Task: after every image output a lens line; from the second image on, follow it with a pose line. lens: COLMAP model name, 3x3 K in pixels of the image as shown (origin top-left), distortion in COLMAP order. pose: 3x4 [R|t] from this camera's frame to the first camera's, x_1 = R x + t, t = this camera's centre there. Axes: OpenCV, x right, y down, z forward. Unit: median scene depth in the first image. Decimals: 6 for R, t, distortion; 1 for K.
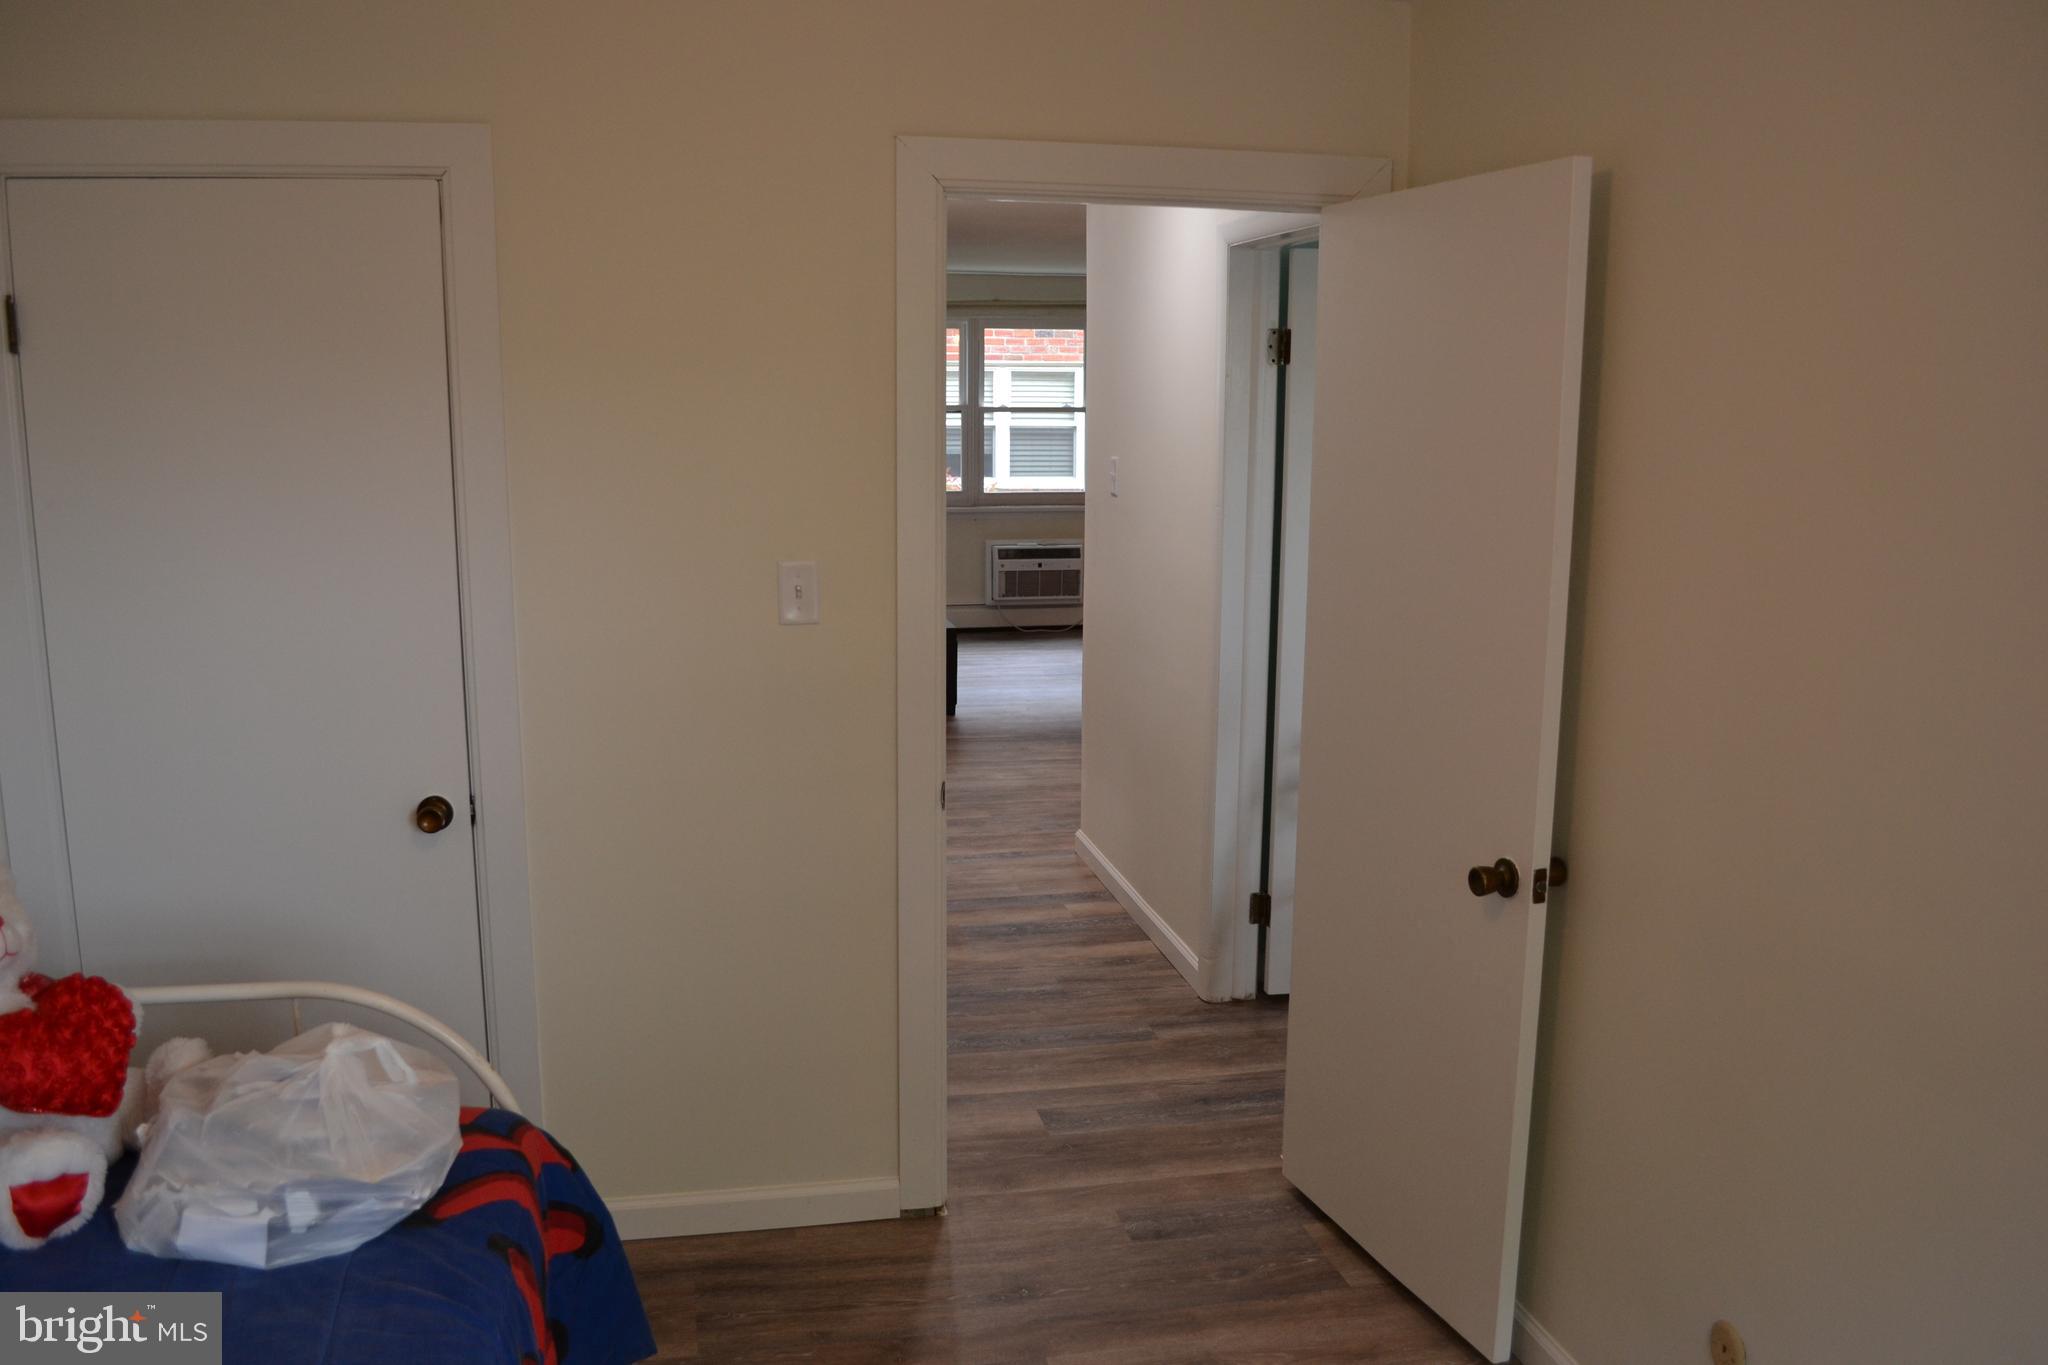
lens RADIAL K [[1667.0, 0, 997.9], [0, 1667.0, 712.9], [0, 0, 1]] dist [-0.079265, 0.010112]
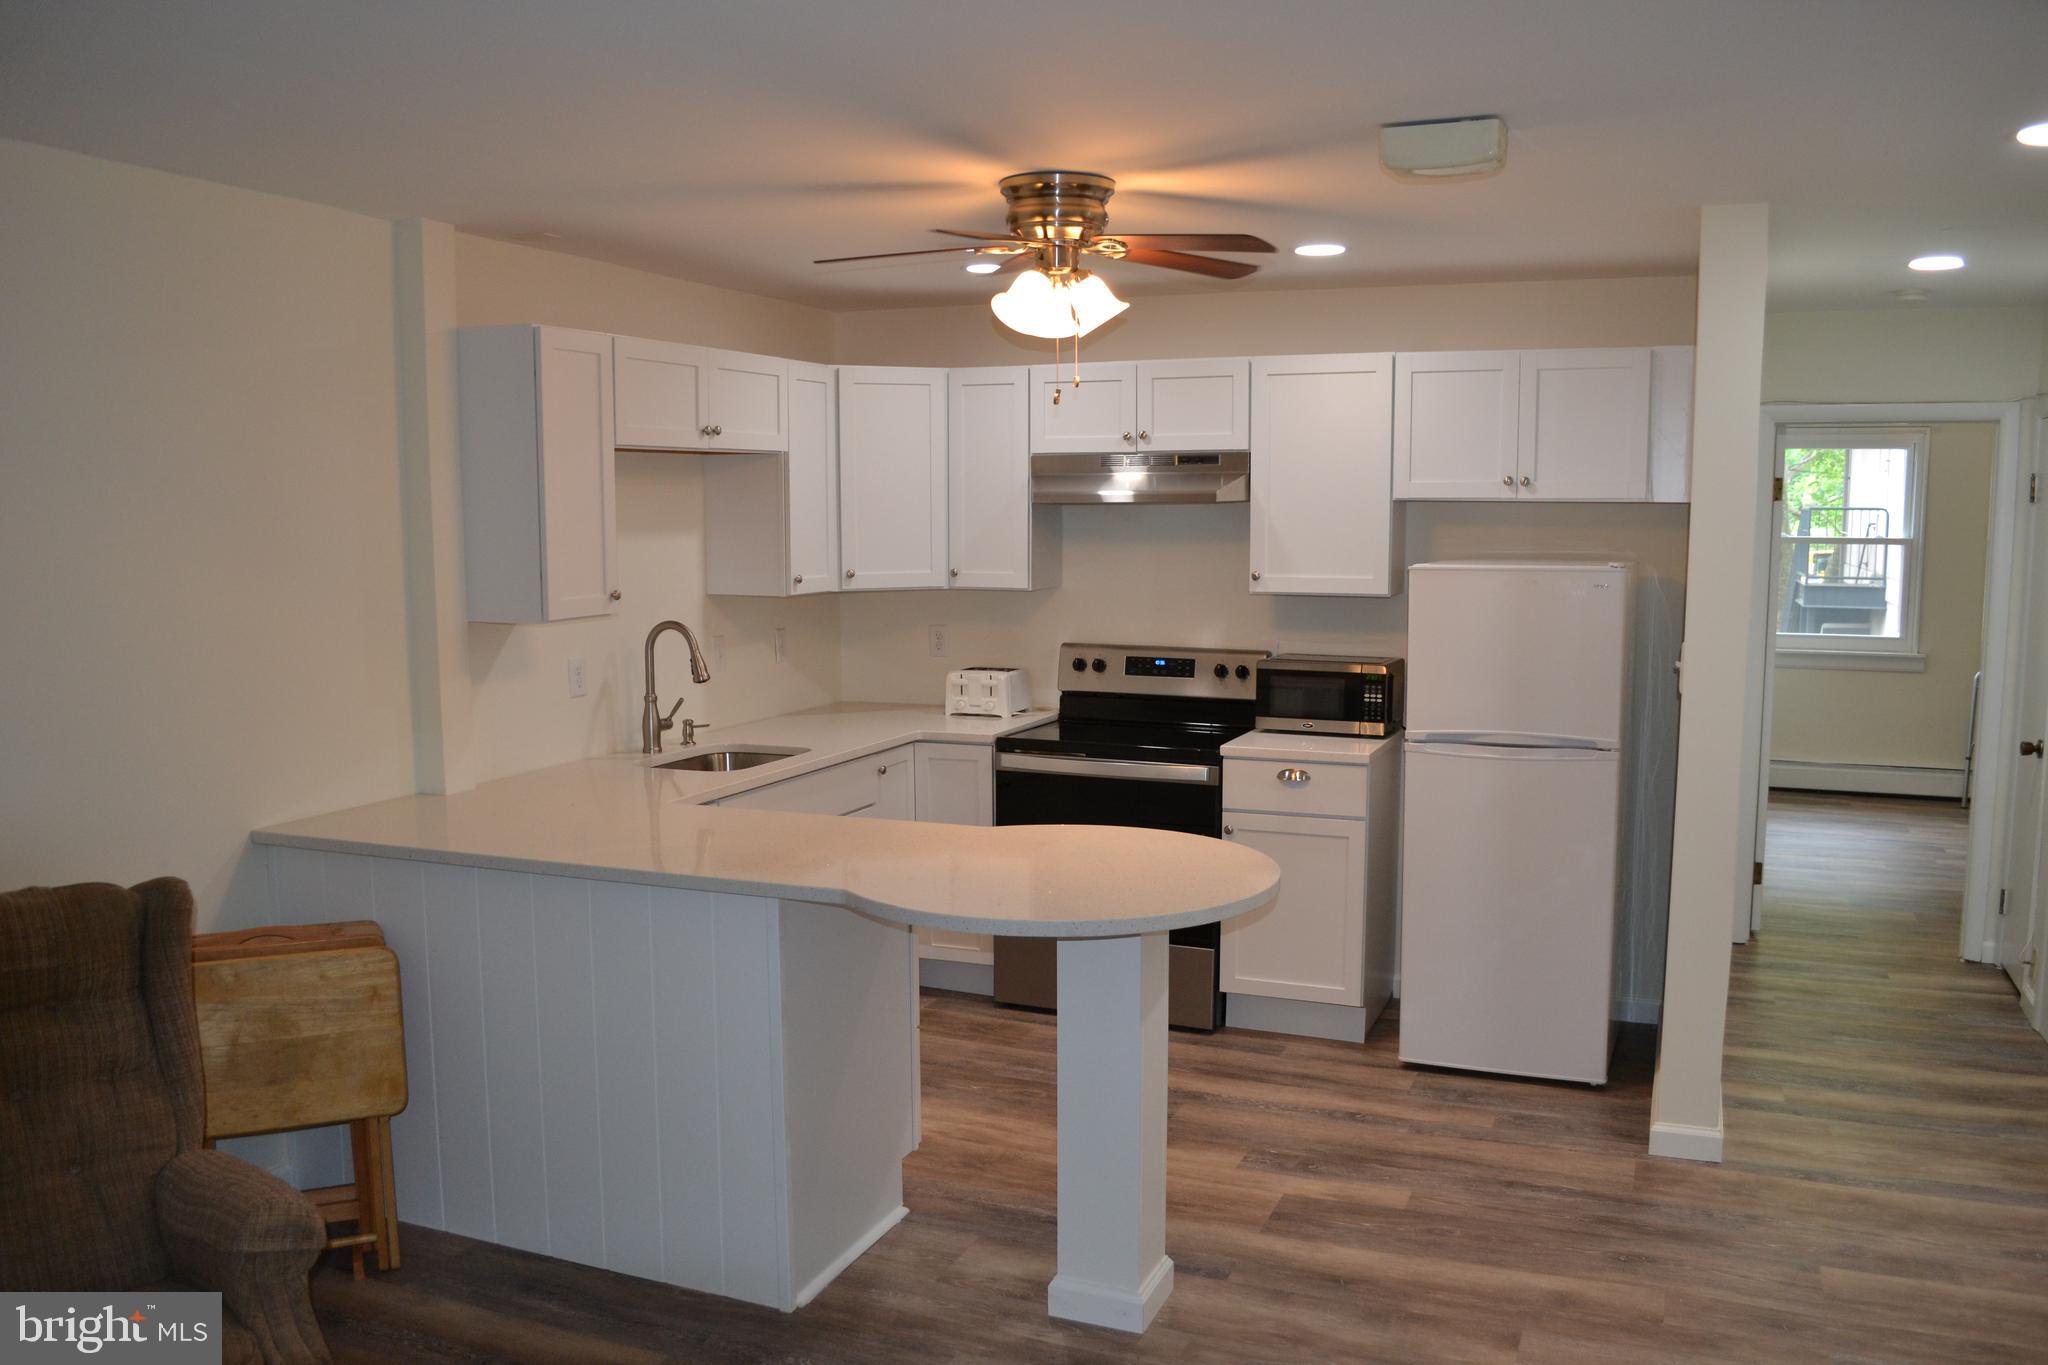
lens RADIAL K [[1667.0, 0, 997.9], [0, 1667.0, 712.9], [0, 0, 1]] dist [-0.079265, 0.010112]
pose [[-0.830153, -0.070204, 0.553097, -0.120756], [0.107724, 0.953150, 0.282668, -0.576515], [-0.547029, 0.294240, -0.783698, 2.885421]]
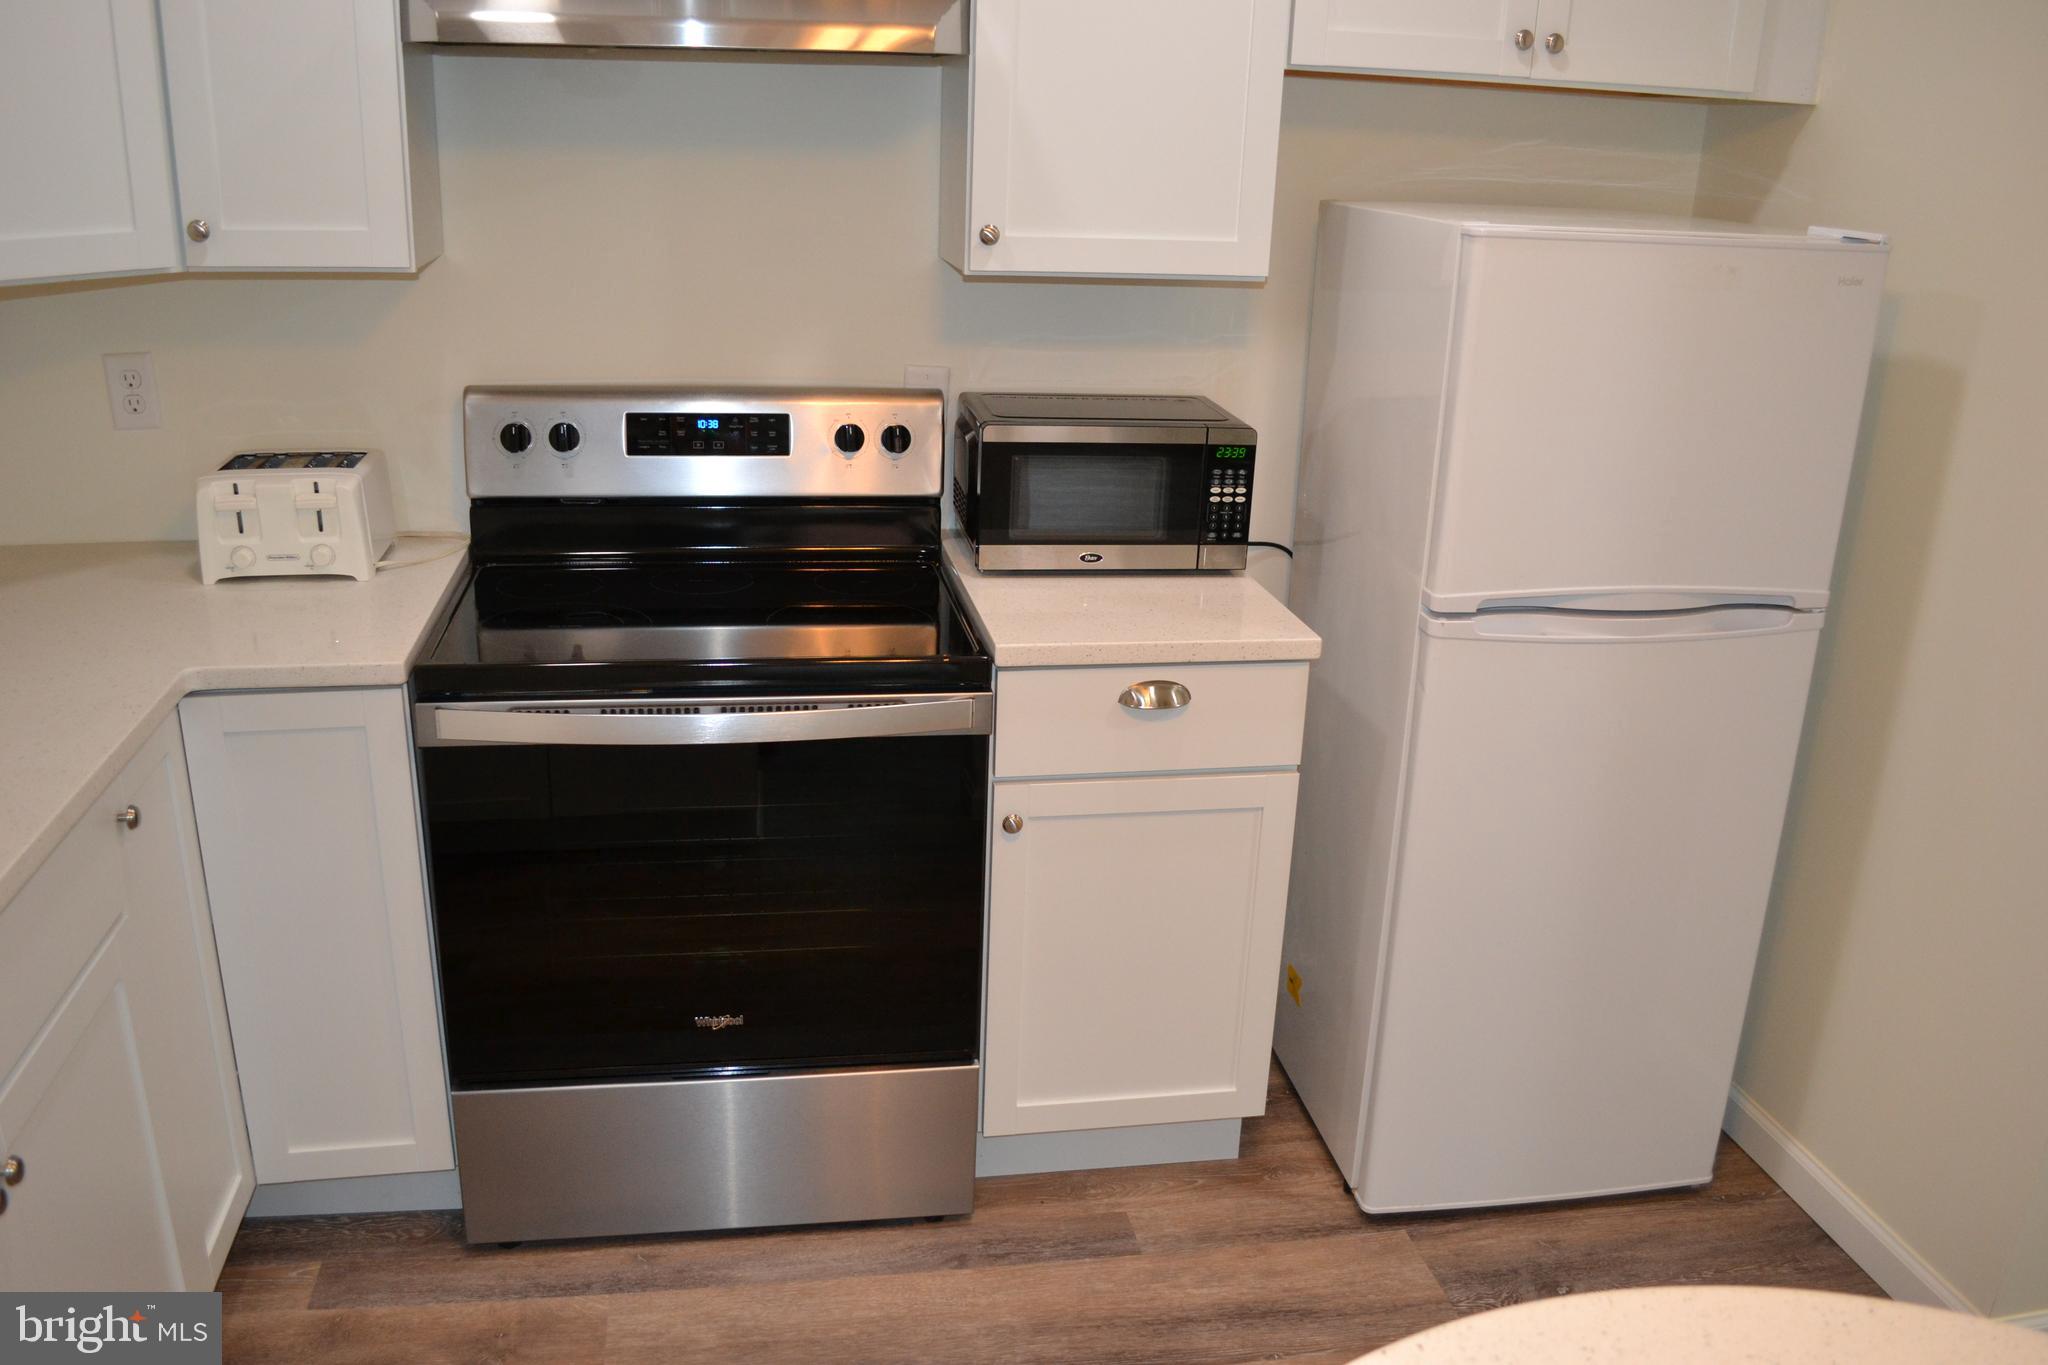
lens RADIAL K [[1667.0, 0, 997.9], [0, 1667.0, 712.9], [0, 0, 1]] dist [-0.079265, 0.010112]
pose [[-0.999200, -0.039341, 0.007160, 0.535170], [-0.029987, 0.855654, 0.516679, -0.416465], [-0.026453, 0.516051, -0.856149, 2.179340]]
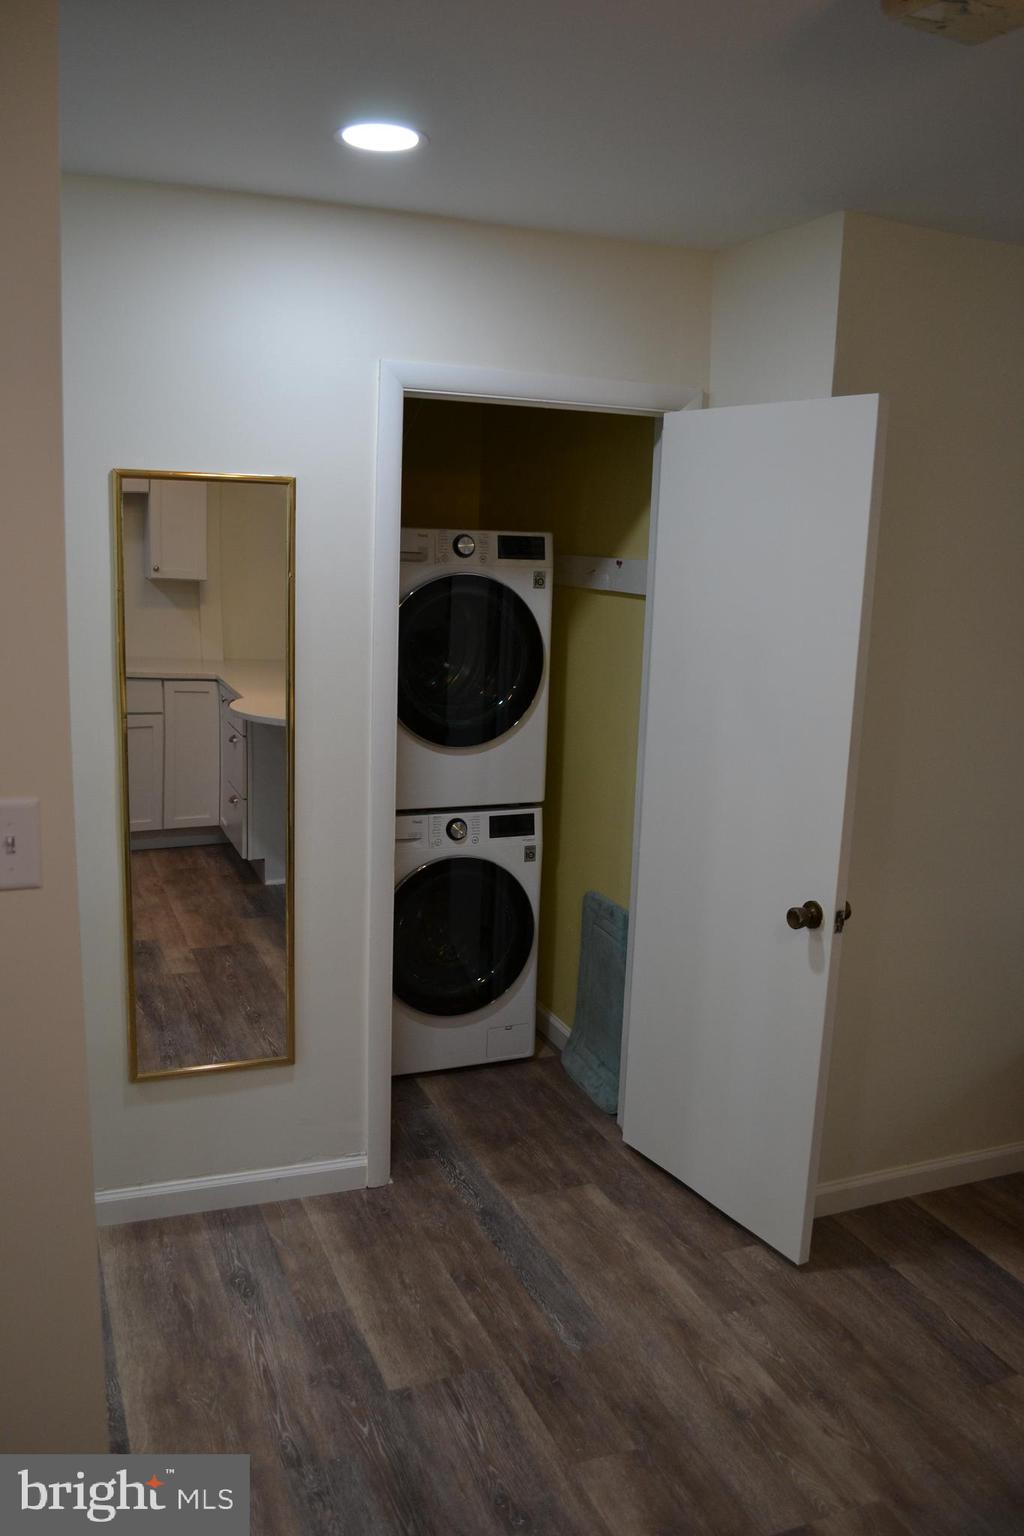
lens RADIAL K [[1250.3, 0, 523.7], [0, 1250.3, 785.6], [0, 0, 1]] dist [-0.079265, 0.010112]
pose [[0.208524, 0.195138, -0.958352, 0.623517], [-0.220596, 0.964026, 0.148295, -0.345036], [0.952814, 0.180486, 0.244069, 1.715300]]
